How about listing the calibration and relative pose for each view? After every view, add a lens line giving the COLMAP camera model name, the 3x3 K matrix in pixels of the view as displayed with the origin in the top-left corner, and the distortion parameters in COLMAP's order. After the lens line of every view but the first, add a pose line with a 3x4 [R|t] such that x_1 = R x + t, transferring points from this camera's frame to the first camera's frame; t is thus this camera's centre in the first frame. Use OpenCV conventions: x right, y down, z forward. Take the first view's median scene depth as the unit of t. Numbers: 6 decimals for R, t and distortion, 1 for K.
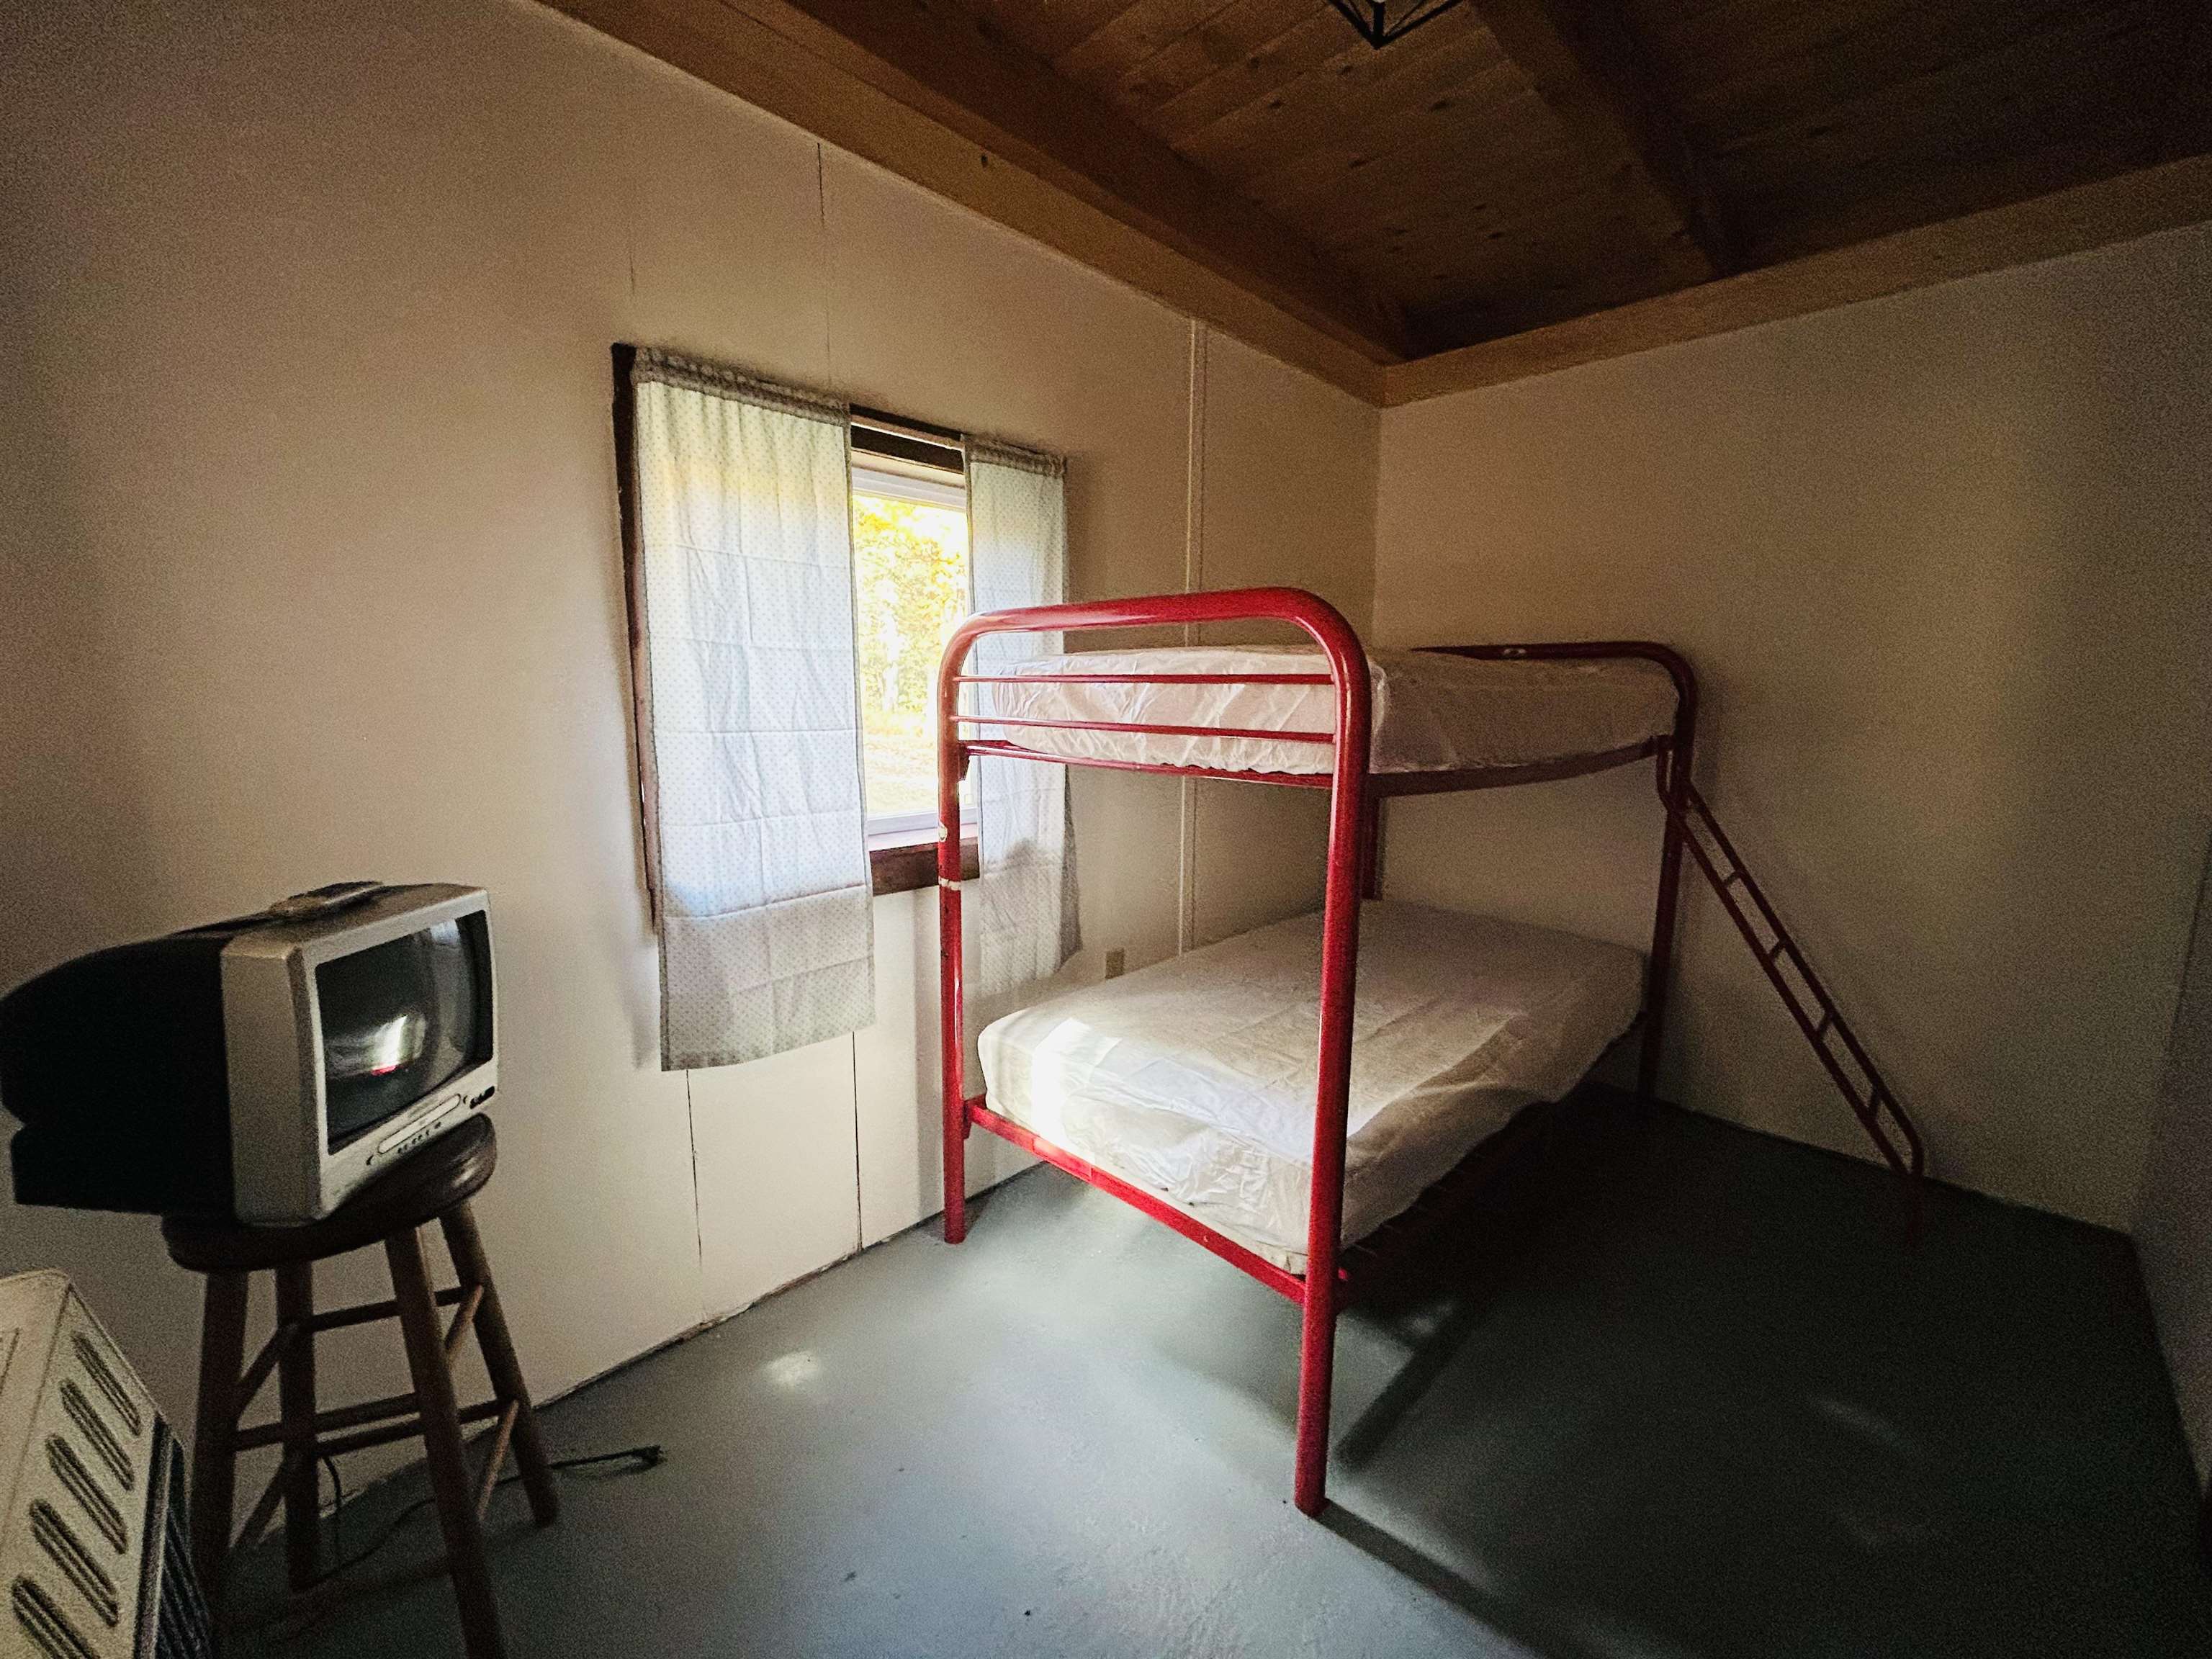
lens RADIAL K [[873.8, 0, 1106.0], [0, 873.8, 829.5], [0, 0, 1]] dist [0.000770, 0.000052]
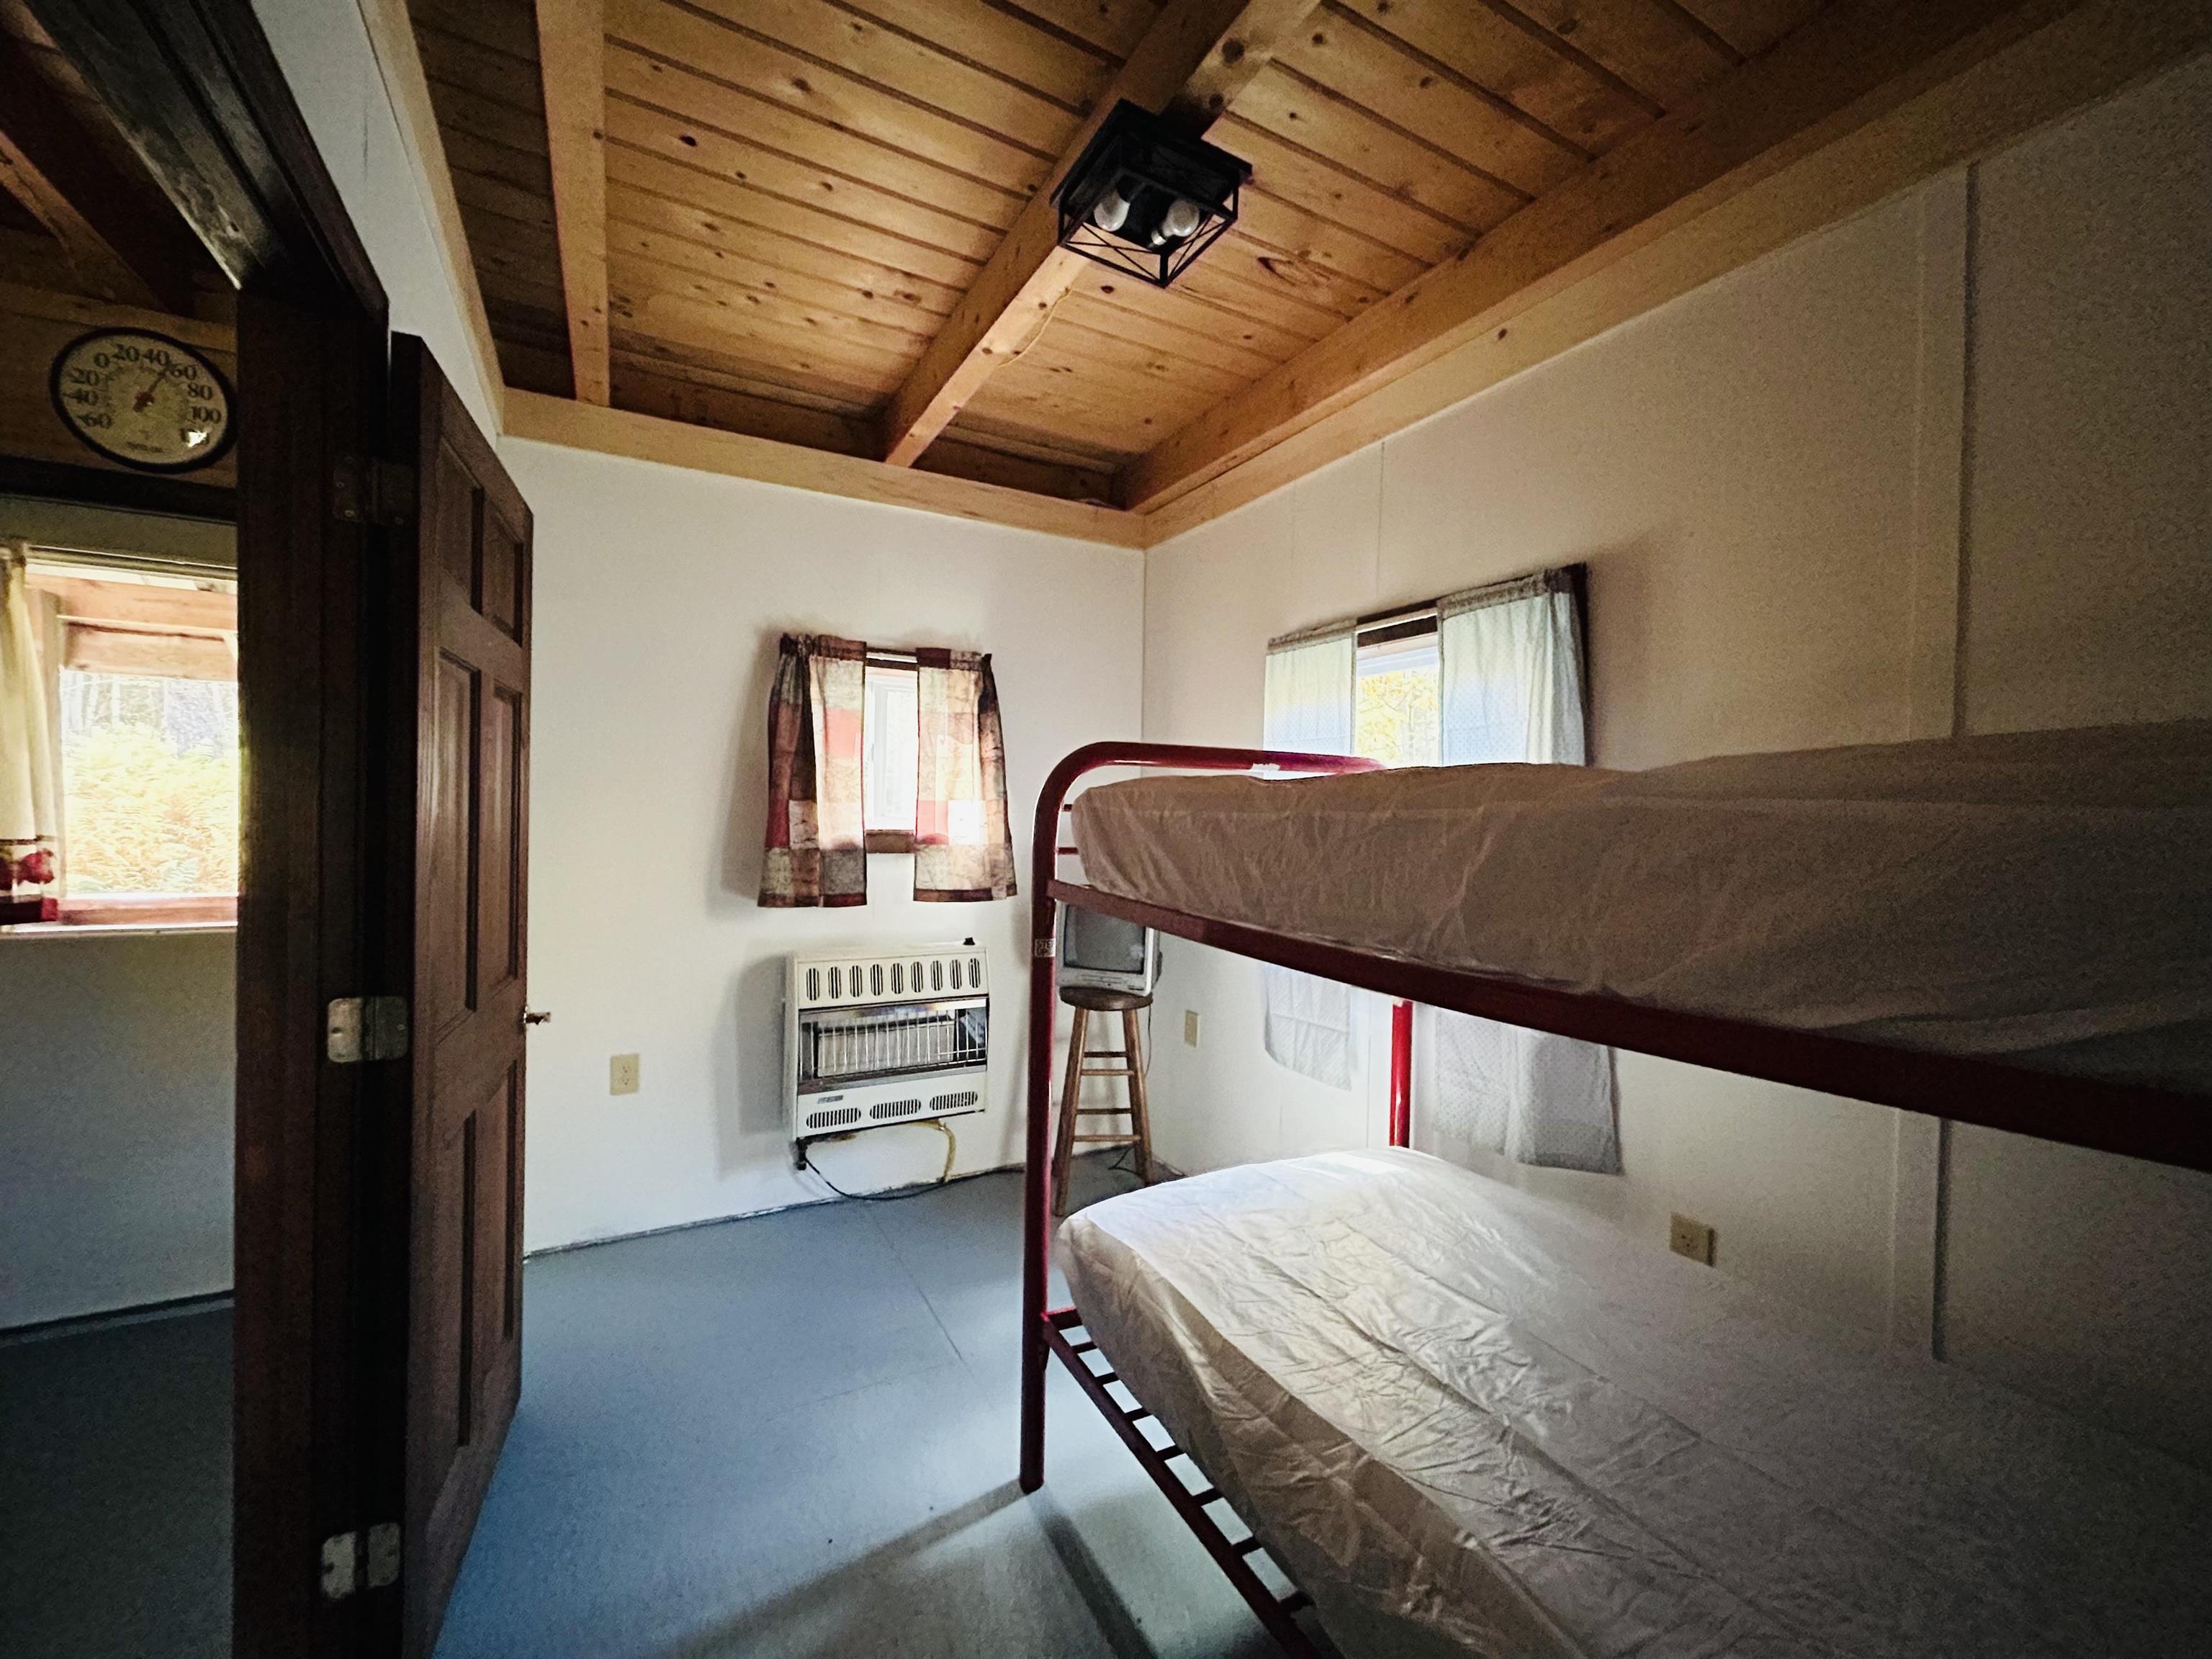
lens RADIAL K [[892.5, 0, 1101.2], [0, 892.5, 824.3], [0, 0, 1]] dist [-0.000864, -0.000130]
pose [[-0.279440, -0.000364, -0.960163, 1.099564], [-0.172720, 0.983706, 0.049895, -0.159114], [0.944500, 0.179782, -0.274950, 1.002221]]
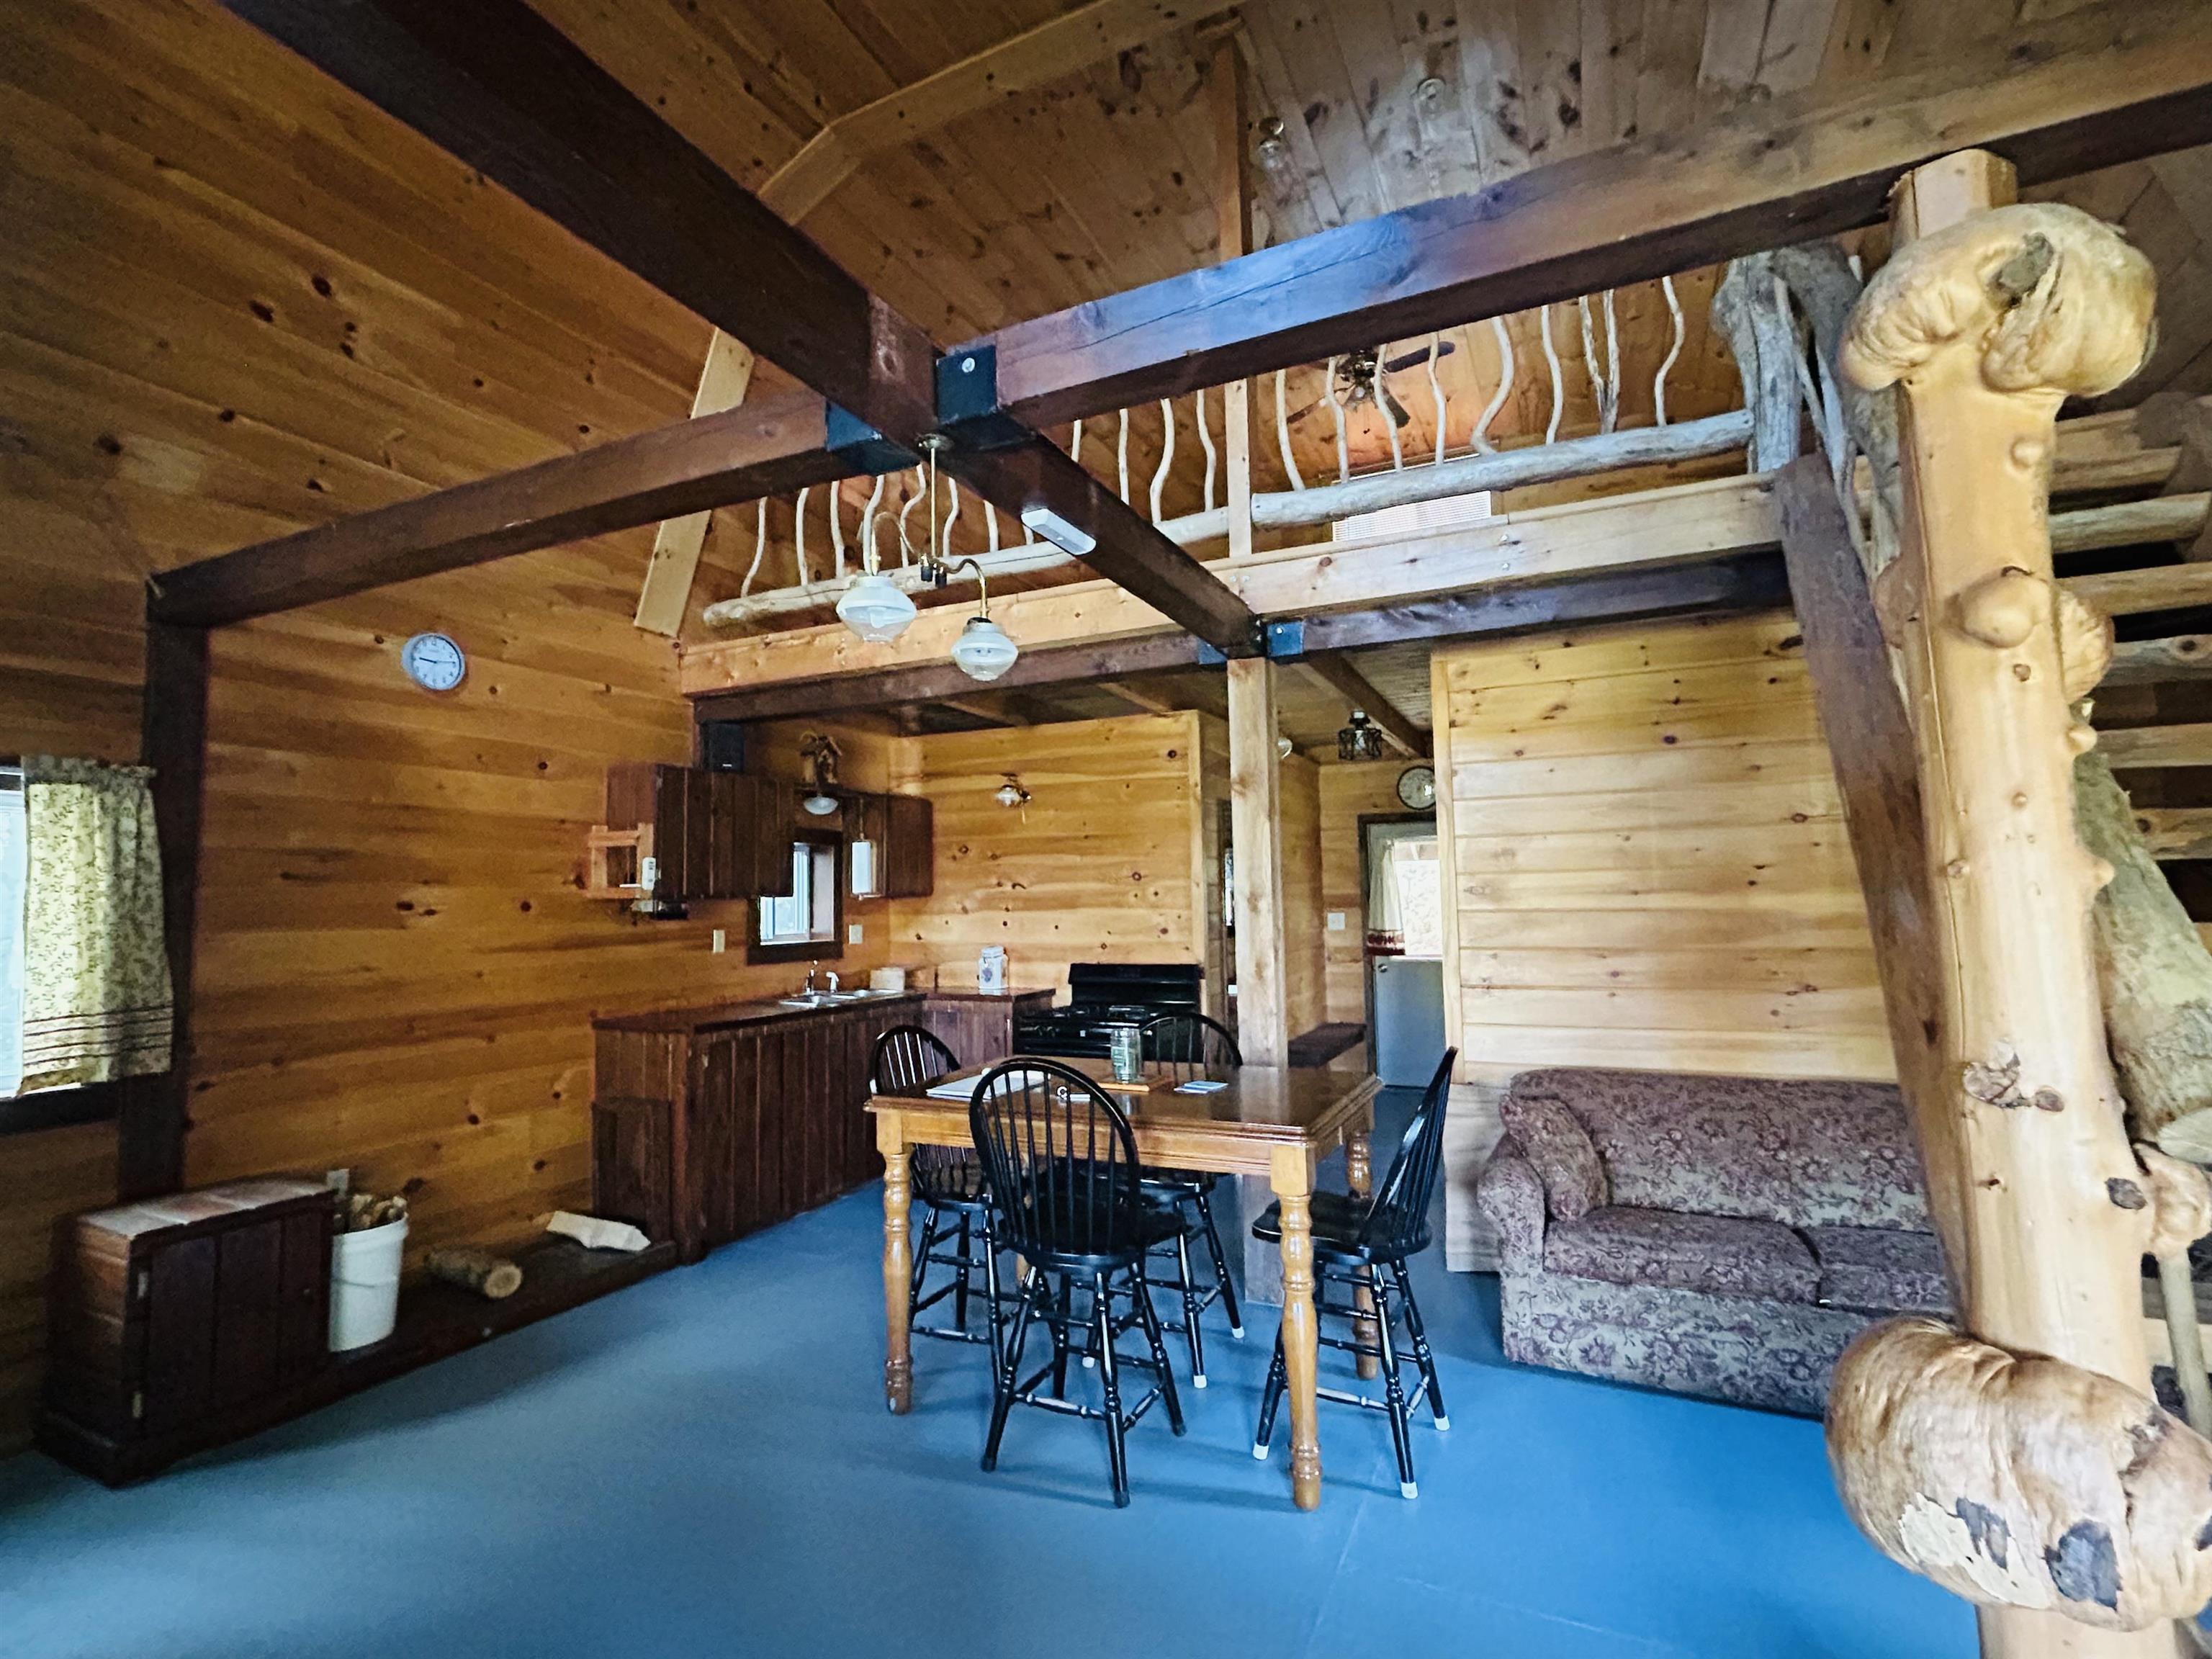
lens RADIAL K [[1043.8, 0, 1099.0], [0, 1043.8, 826.4], [0, 0, 1]] dist [-0.004869, 0.002509]
pose [[-0.940970, -0.018784, -0.337968, 2.040552], [-0.043801, 0.996822, 0.066546, -0.328333], [0.335644, 0.077421, -0.938802, 1.979048]]
